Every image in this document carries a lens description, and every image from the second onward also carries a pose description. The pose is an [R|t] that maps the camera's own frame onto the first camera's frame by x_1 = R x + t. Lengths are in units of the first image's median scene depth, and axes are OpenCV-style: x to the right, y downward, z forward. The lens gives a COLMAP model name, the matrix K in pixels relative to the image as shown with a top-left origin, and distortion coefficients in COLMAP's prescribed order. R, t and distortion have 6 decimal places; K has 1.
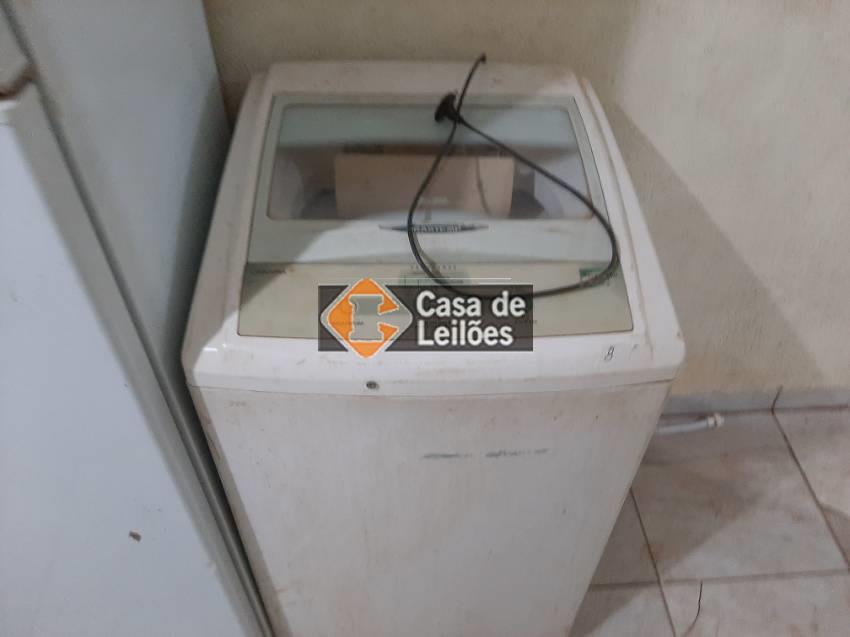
lens RADIAL K [[680.6, 0, 455.2], [0, 680.6, 308.4], [0, 0, 1]] dist [0.007716, -0.061078]
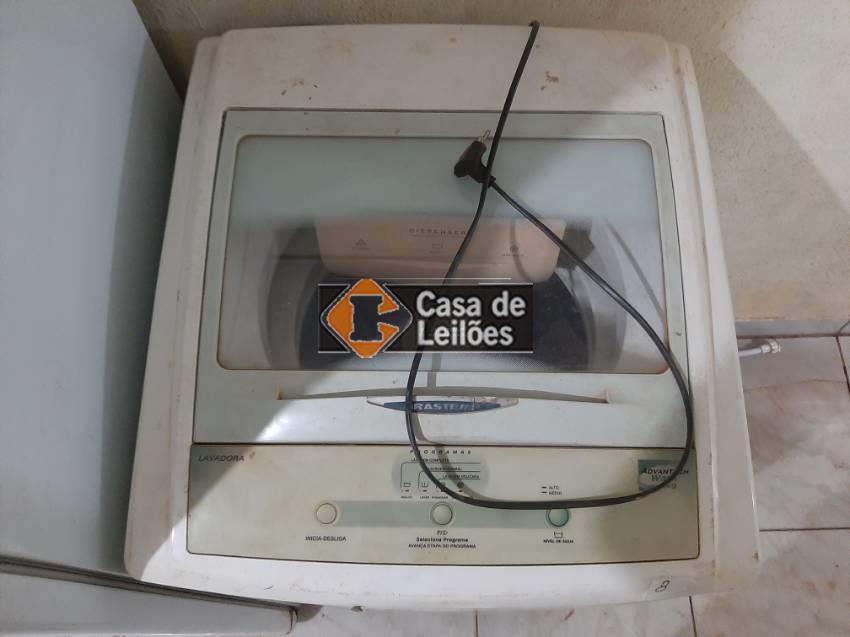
lens RADIAL K [[680.6, 0, 448.2], [0, 680.6, 306.6], [0, 0, 1]] dist [0.007716, -0.061078]
pose [[0.997241, 0.049380, -0.055432, 0.008897], [-0.024795, 0.925365, 0.378266, -0.416433], [0.069974, -0.375848, 0.924036, 0.314307]]
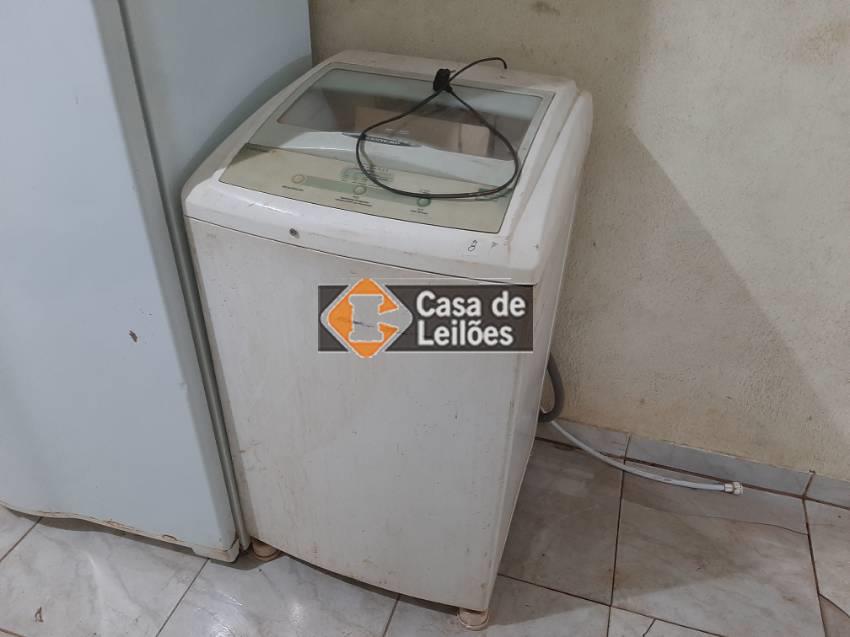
lens RADIAL K [[680.6, 0, 461.1], [0, 680.6, 307.8], [0, 0, 1]] dist [0.007716, -0.061078]
pose [[0.939079, 0.197427, -0.281342, 0.465973], [-0.242494, 0.960676, -0.135269, 0.281334], [0.243573, 0.195252, 0.950026, -0.123315]]
